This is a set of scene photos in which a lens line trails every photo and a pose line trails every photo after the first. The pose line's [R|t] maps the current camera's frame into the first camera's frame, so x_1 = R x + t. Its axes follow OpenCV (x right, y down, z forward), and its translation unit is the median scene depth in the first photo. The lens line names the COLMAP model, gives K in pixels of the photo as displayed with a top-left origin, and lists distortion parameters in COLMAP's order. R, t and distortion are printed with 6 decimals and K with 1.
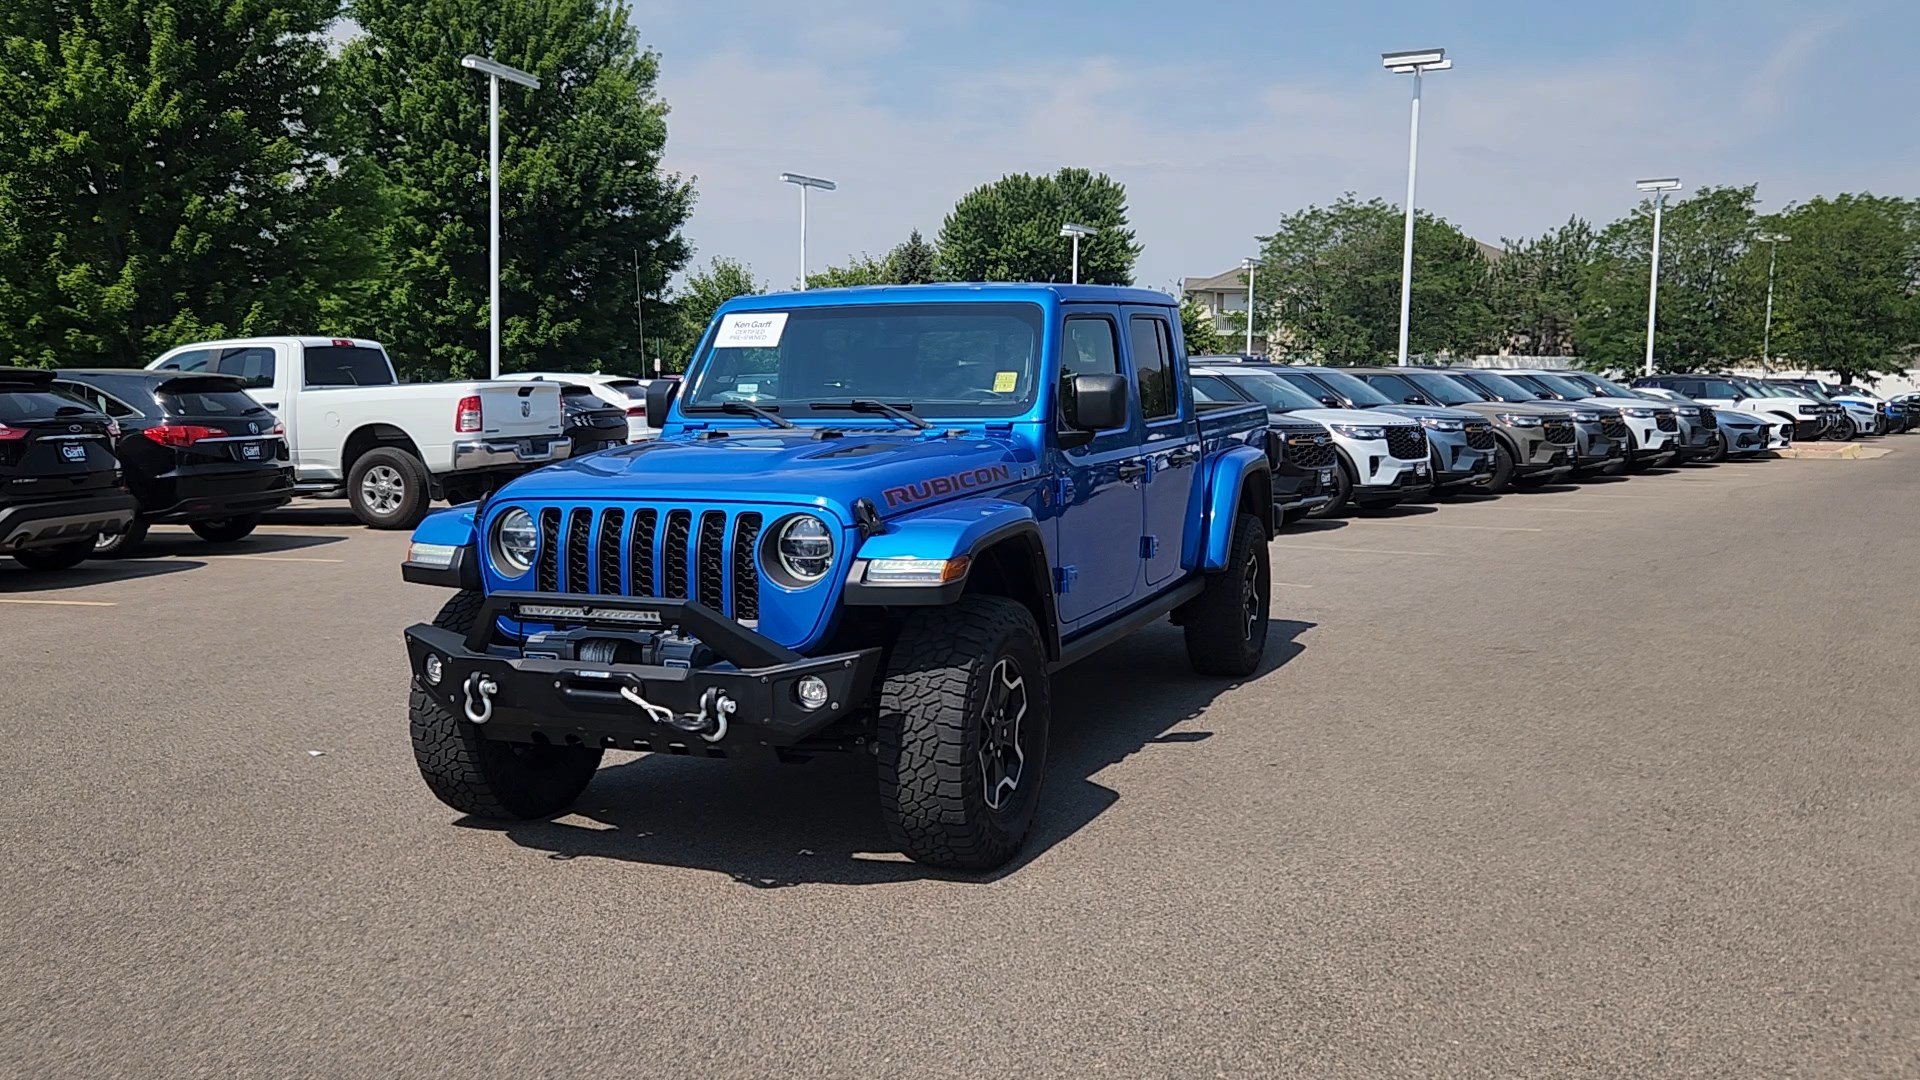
lens RADIAL K [[1637.0, 0, 964.8], [0, 1637.0, 540.8], [0, 0, 1]] dist [0.030334, -0.003074]
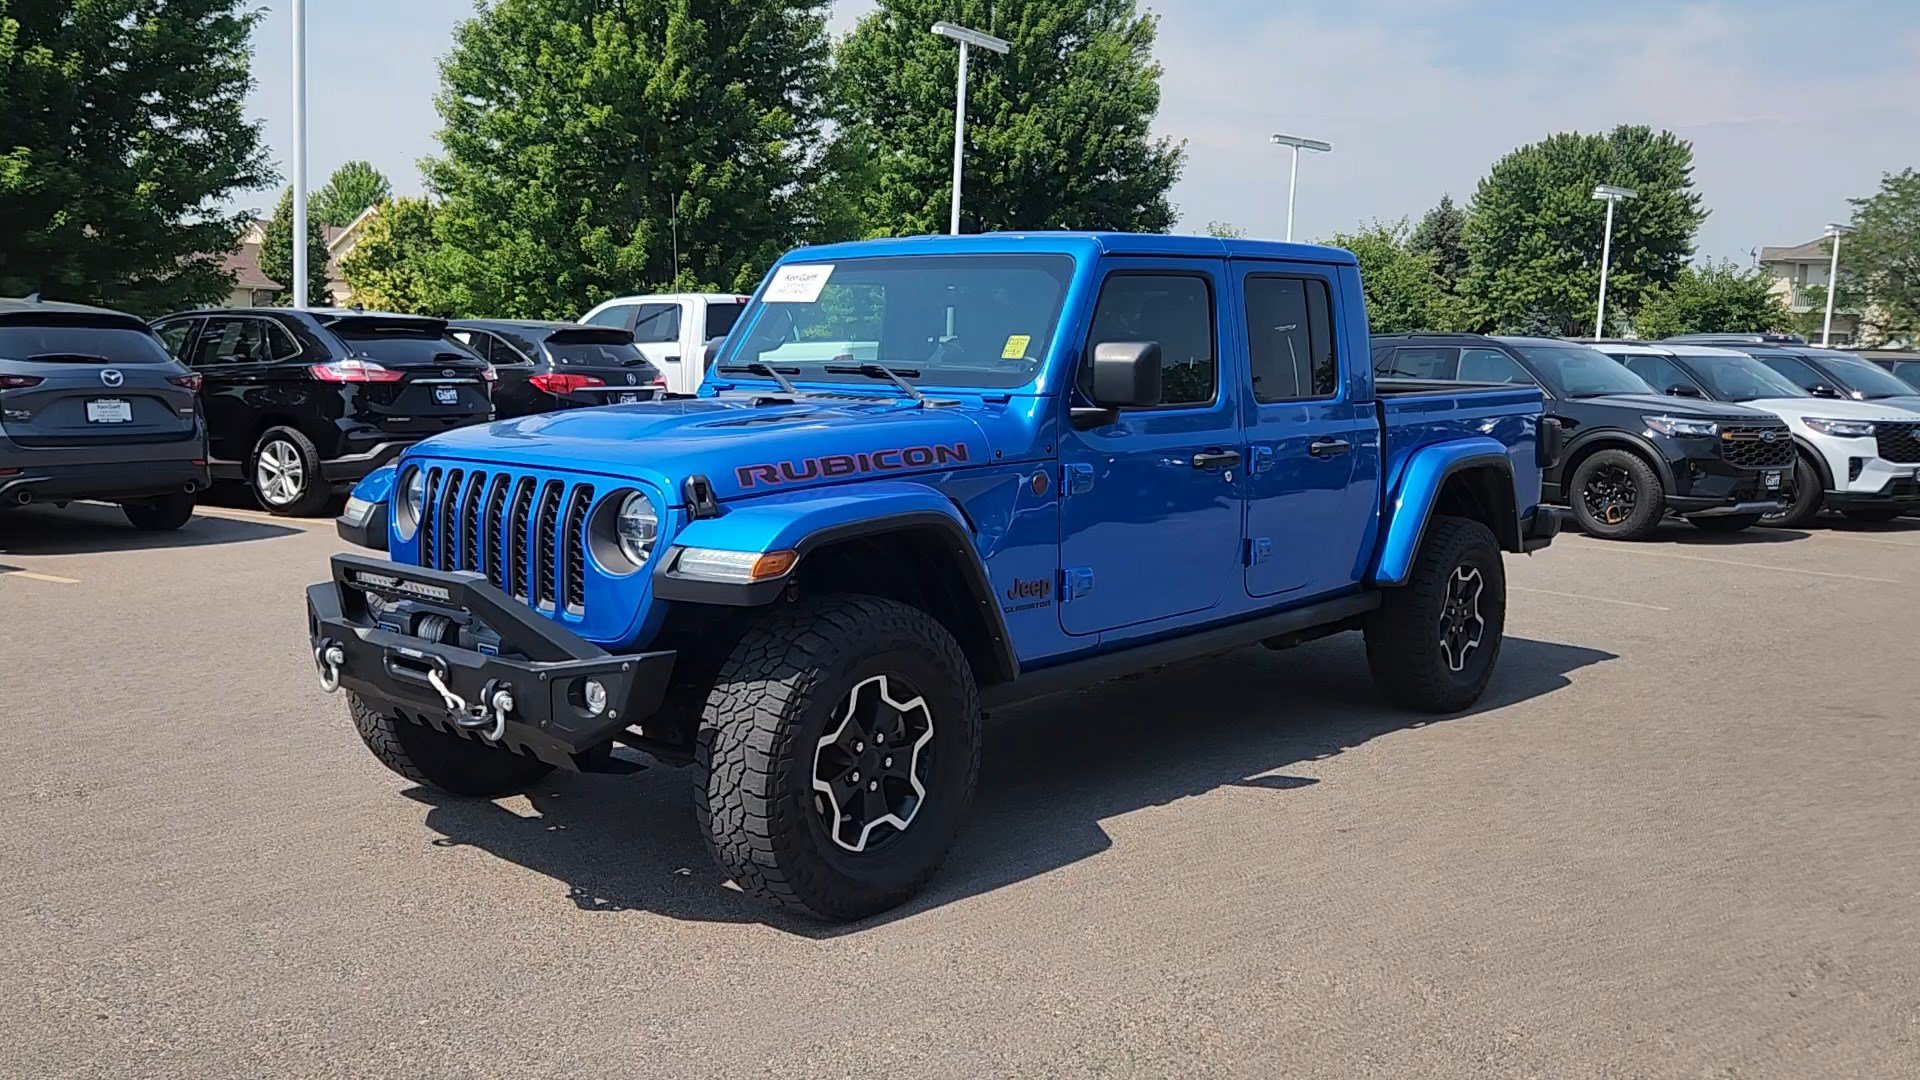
lens RADIAL K [[1637.0, 0, 957.1], [0, 1637.0, 537.9], [0, 0, 1]] dist [0.030334, -0.003074]
pose [[0.945236, 0.064575, -0.319936, 0.055835], [-0.059090, 0.997892, 0.026833, -0.003920], [0.320995, -0.006458, 0.947059, 0.037528]]
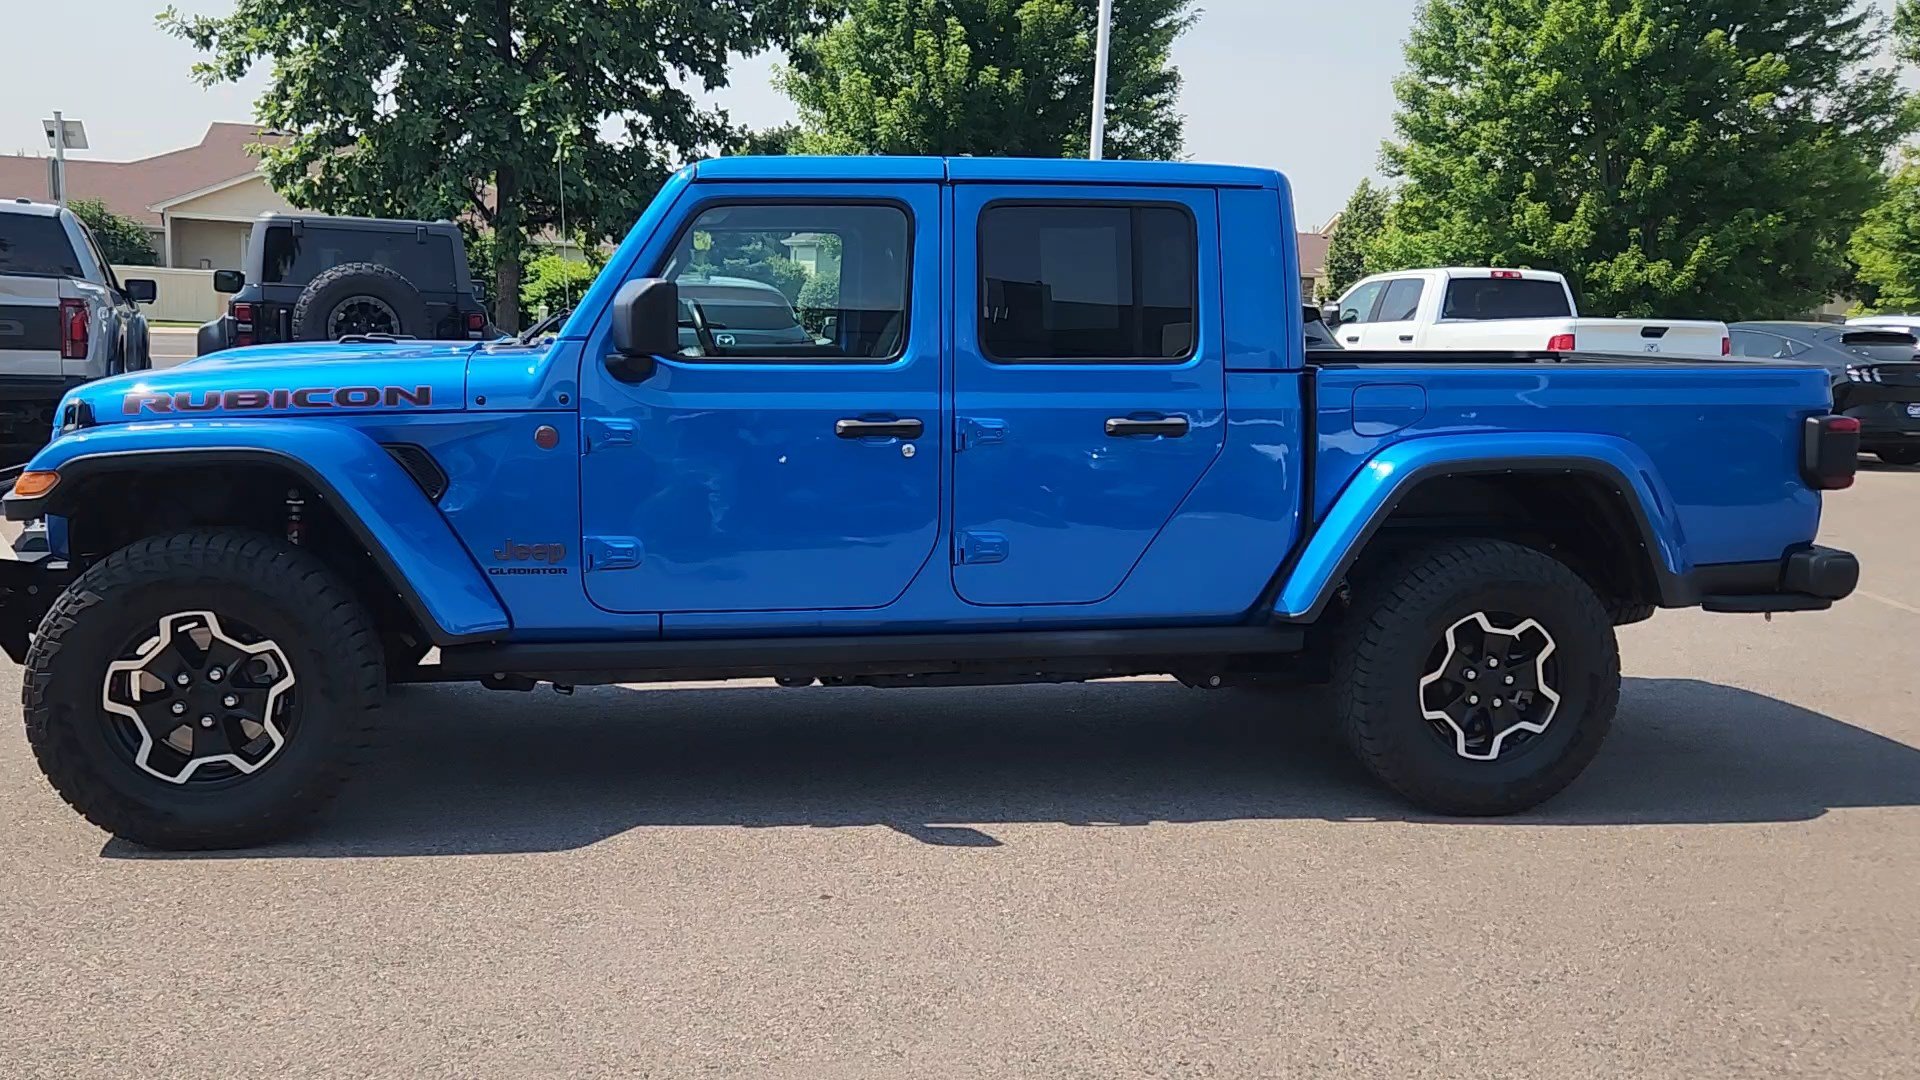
lens RADIAL K [[1637.0, 0, 952.9], [0, 1637.0, 528.8], [0, 0, 1]] dist [0.030334, -0.003074]
pose [[0.533192, 0.135075, -0.835141, 0.158321], [-0.113901, 0.989645, 0.087345, -0.014613], [0.838292, 0.048552, 0.543056, 0.149206]]
